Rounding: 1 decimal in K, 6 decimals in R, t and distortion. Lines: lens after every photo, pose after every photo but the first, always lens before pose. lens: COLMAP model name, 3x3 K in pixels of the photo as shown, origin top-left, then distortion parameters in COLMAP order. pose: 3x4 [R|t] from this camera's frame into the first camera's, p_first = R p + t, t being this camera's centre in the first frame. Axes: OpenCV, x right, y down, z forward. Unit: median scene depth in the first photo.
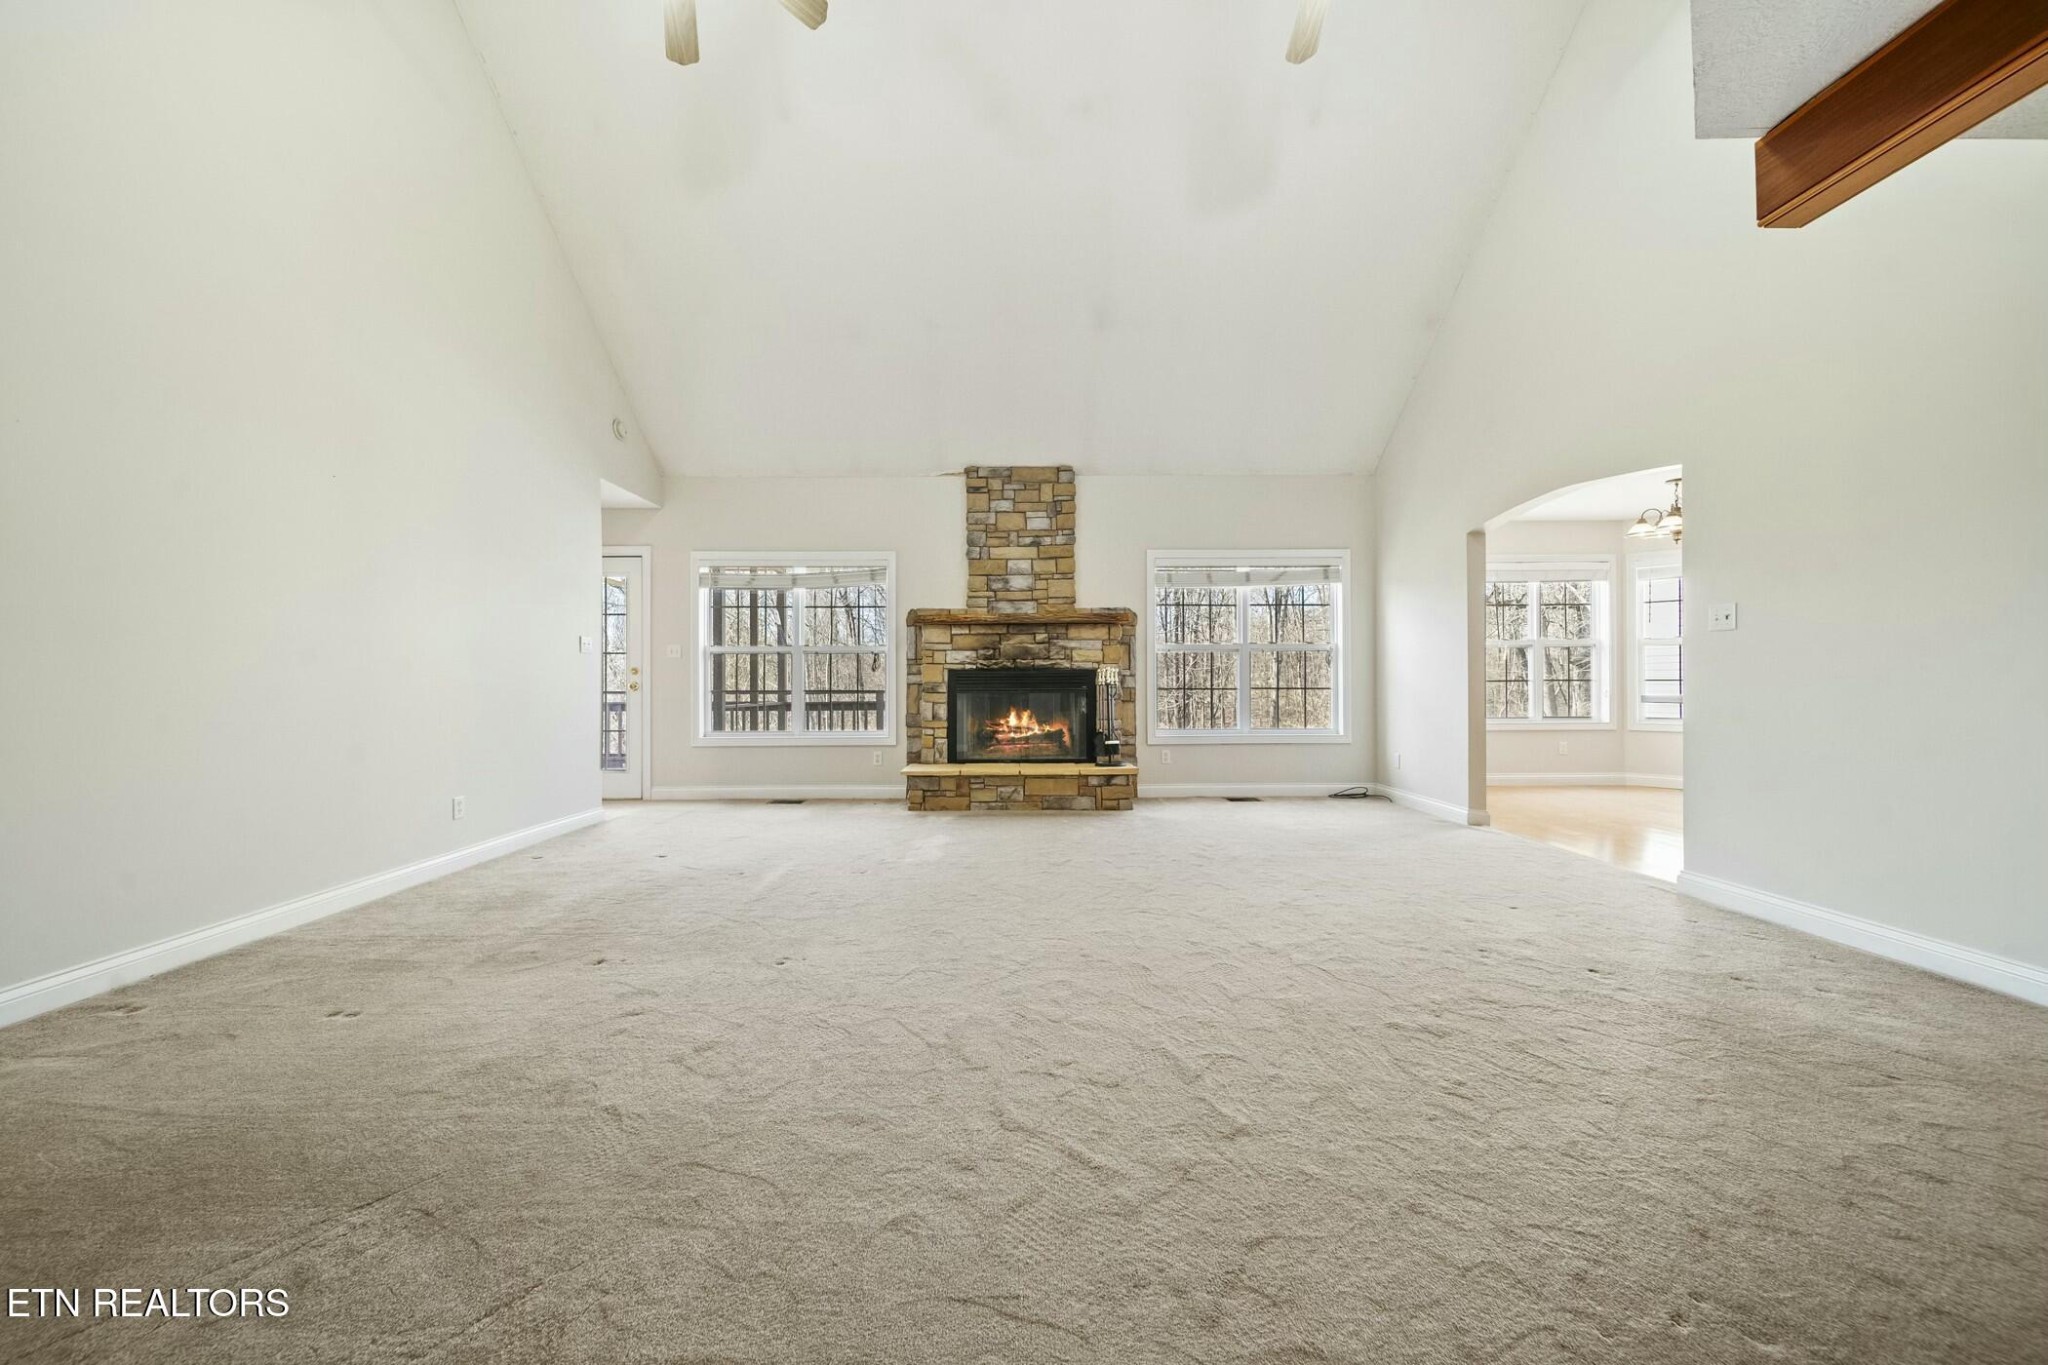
lens RADIAL K [[722.5, 0, 1021.0], [0, 722.5, 676.3], [0, 0, 1]] dist [-0.000797, -0.000192]
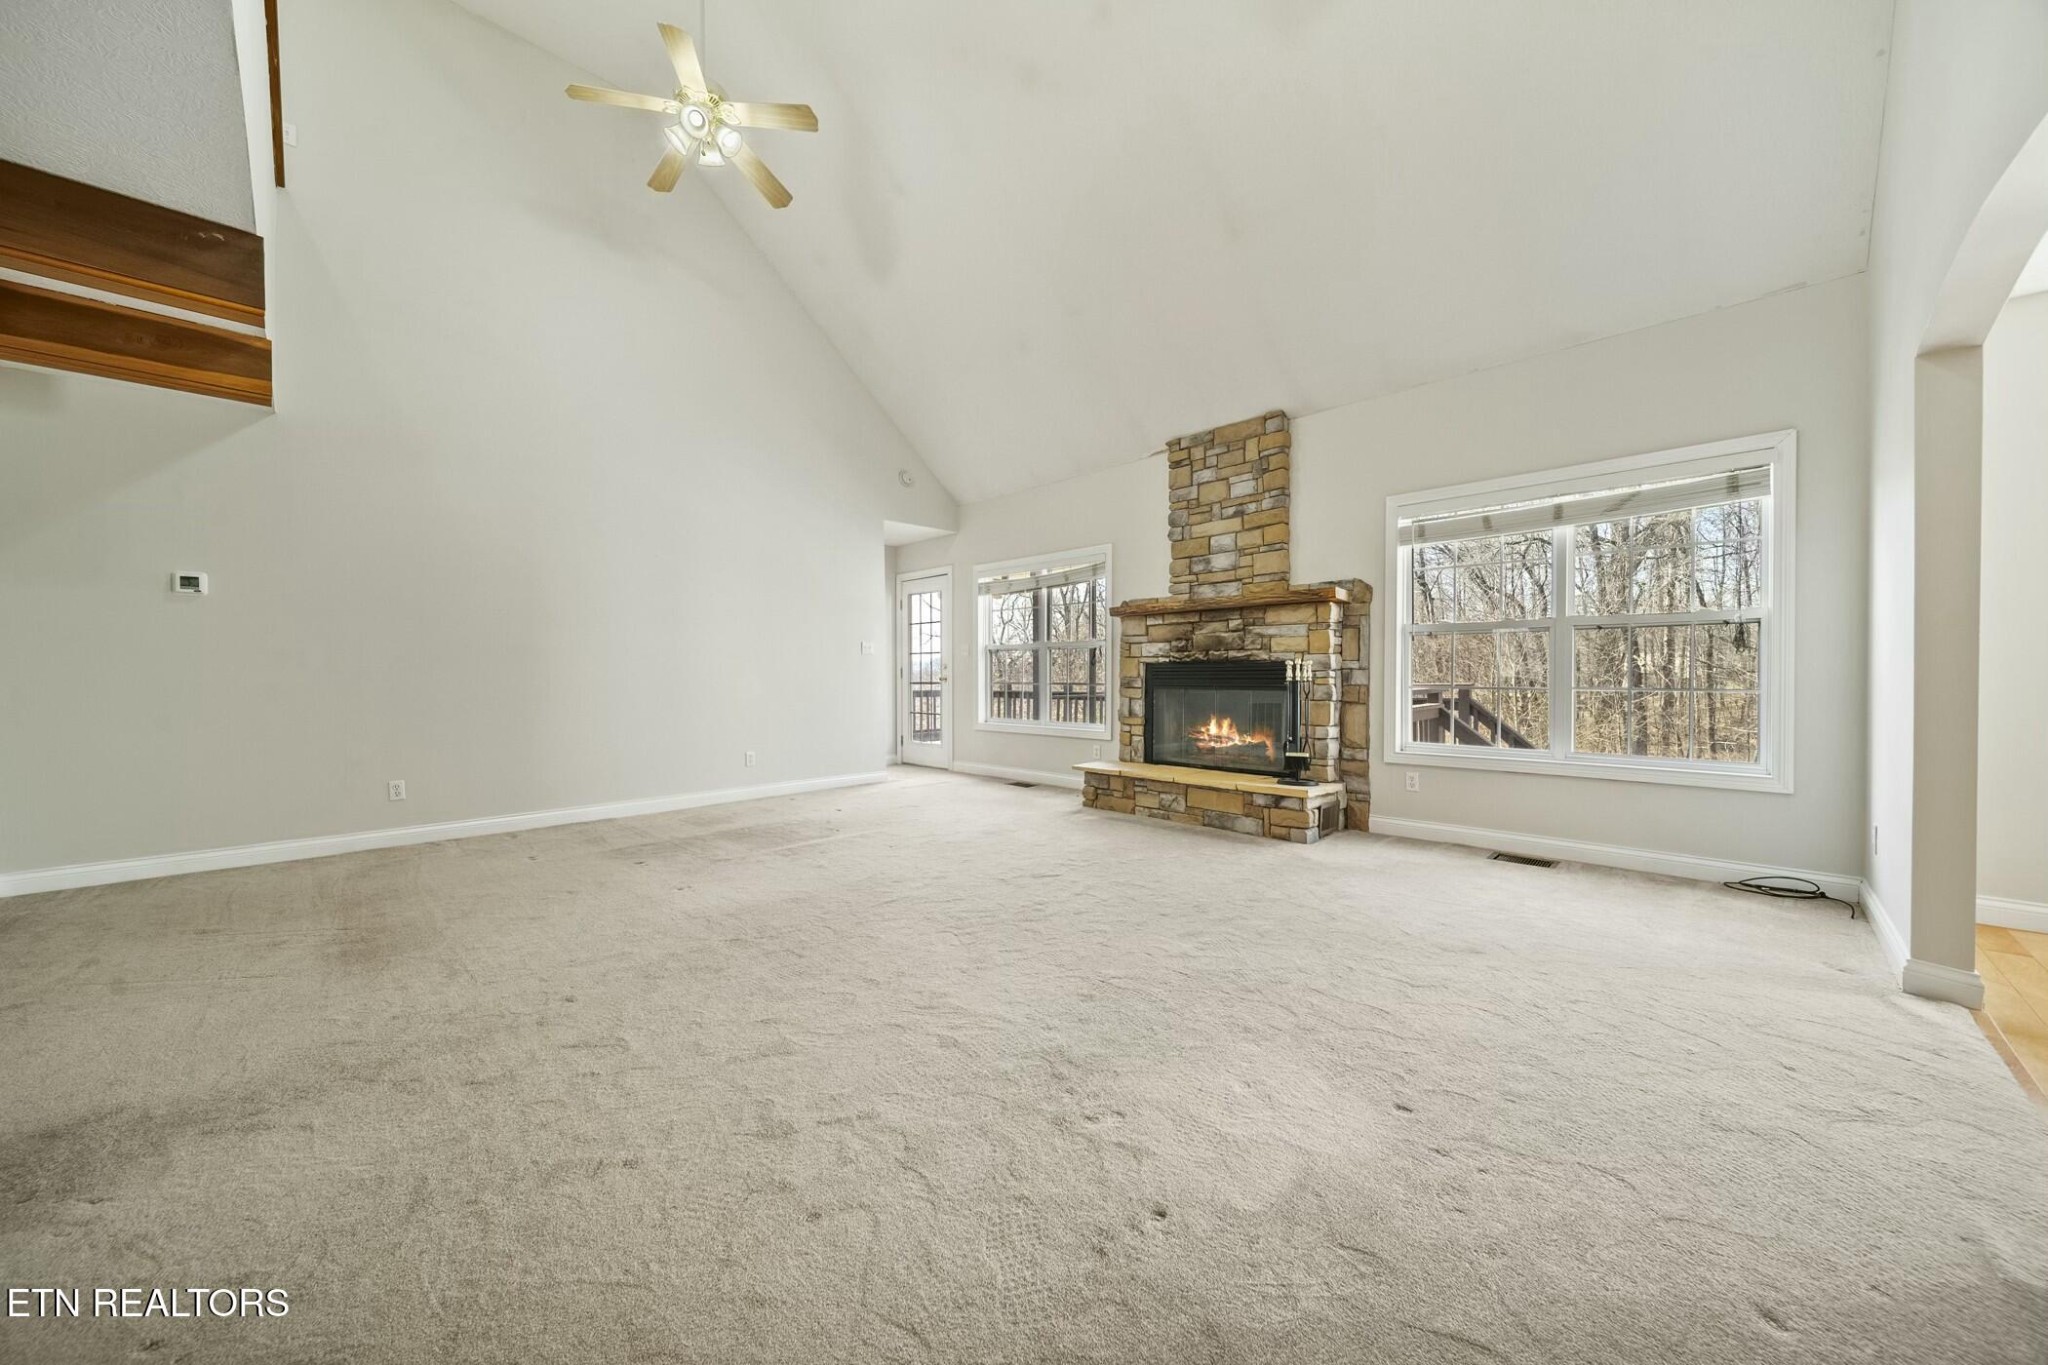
lens RADIAL K [[722.5, 0, 1004.1], [0, 722.5, 675.5], [0, 0, 1]] dist [-0.000797, -0.000192]
pose [[0.691729, 0.003525, -0.722148, 0.441354], [0.006392, 0.999919, 0.011004, -0.004776], [0.722129, -0.012227, 0.691651, 0.214498]]
